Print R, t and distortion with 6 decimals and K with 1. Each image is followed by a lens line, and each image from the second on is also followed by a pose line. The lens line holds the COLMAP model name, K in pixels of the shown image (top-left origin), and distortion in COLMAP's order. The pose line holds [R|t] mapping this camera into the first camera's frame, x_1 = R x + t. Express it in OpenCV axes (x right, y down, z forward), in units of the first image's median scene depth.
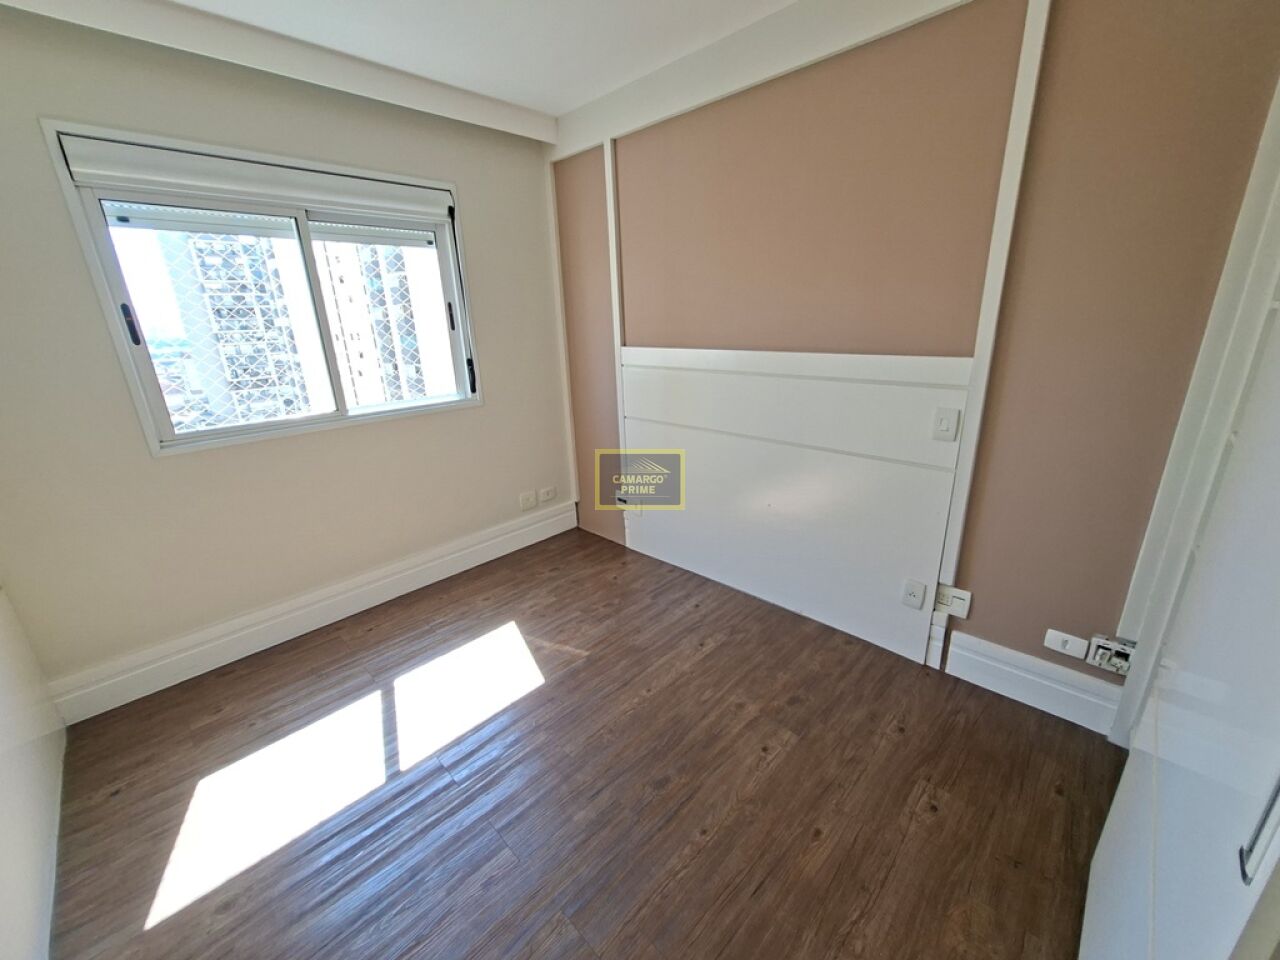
lens RADIAL K [[504.7, 0, 644.3], [0, 504.7, 475.7], [0, 0, 1]] dist [-0.006039, -0.000332]
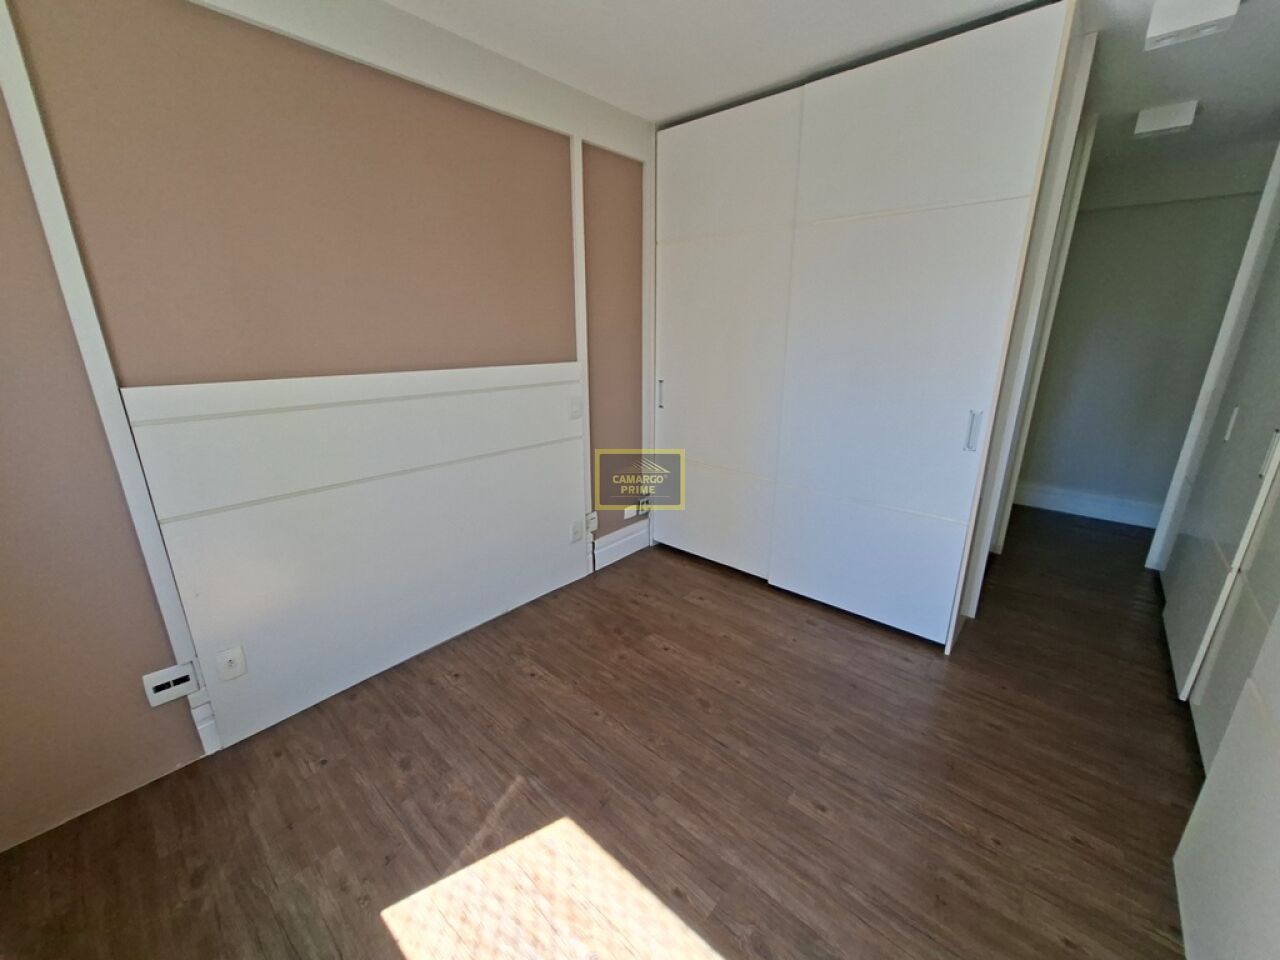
lens RADIAL K [[504.7, 0, 648.9], [0, 504.7, 482.0], [0, 0, 1]] dist [-0.006039, -0.000332]
pose [[-0.053874, -0.260397, 0.963997, -0.827202], [0.297136, 0.917487, 0.264439, -0.211765], [-0.953314, 0.300684, 0.027944, 0.756108]]
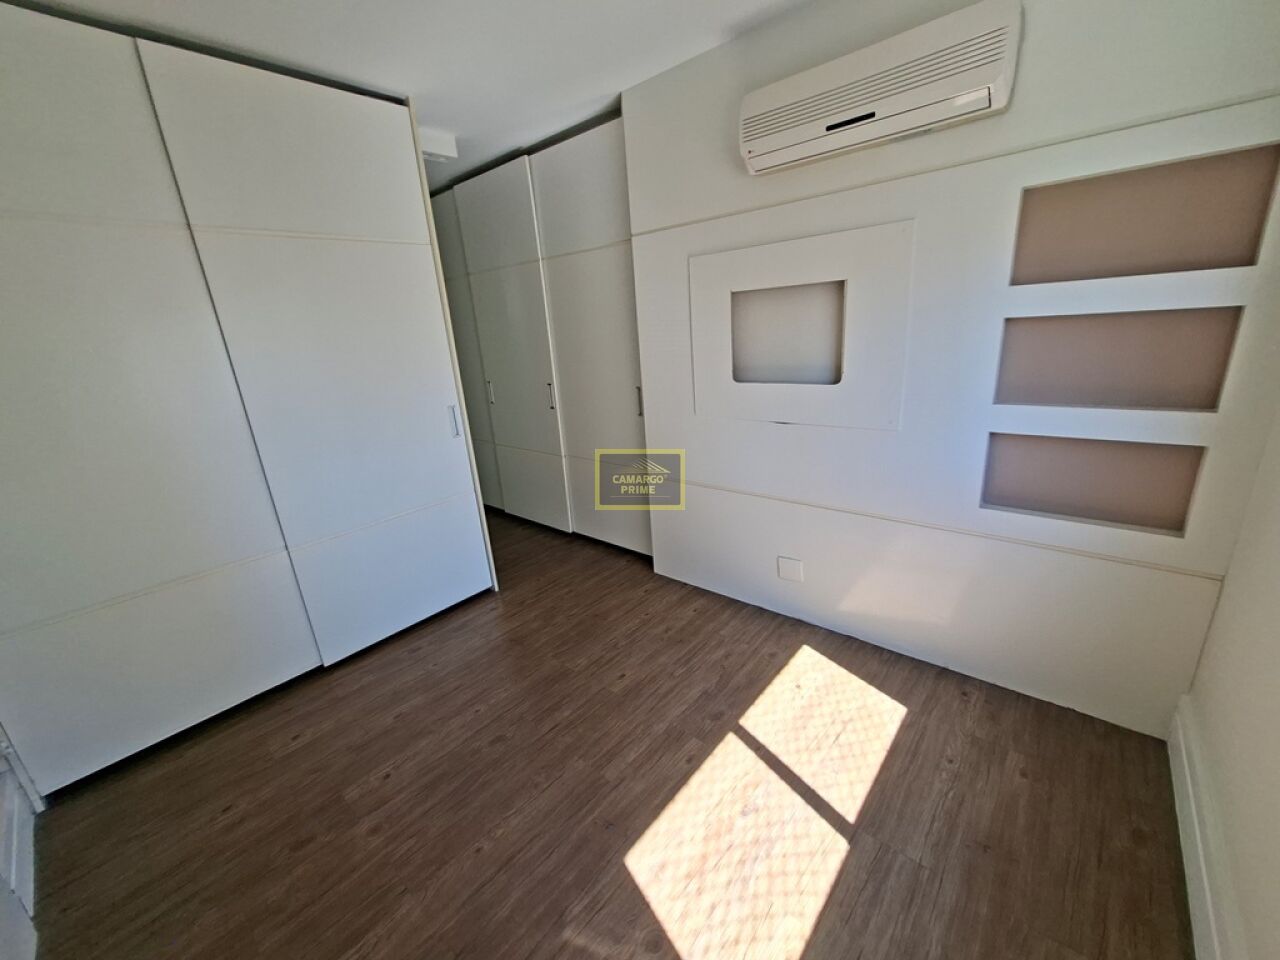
lens RADIAL K [[504.7, 0, 643.9], [0, 504.7, 480.0], [0, 0, 1]] dist [-0.006039, -0.000332]
pose [[-0.992868, 0.116259, -0.026408, -0.278894], [0.081234, 0.821841, 0.563895, -0.420241], [0.087261, 0.557728, -0.825424, 1.348691]]
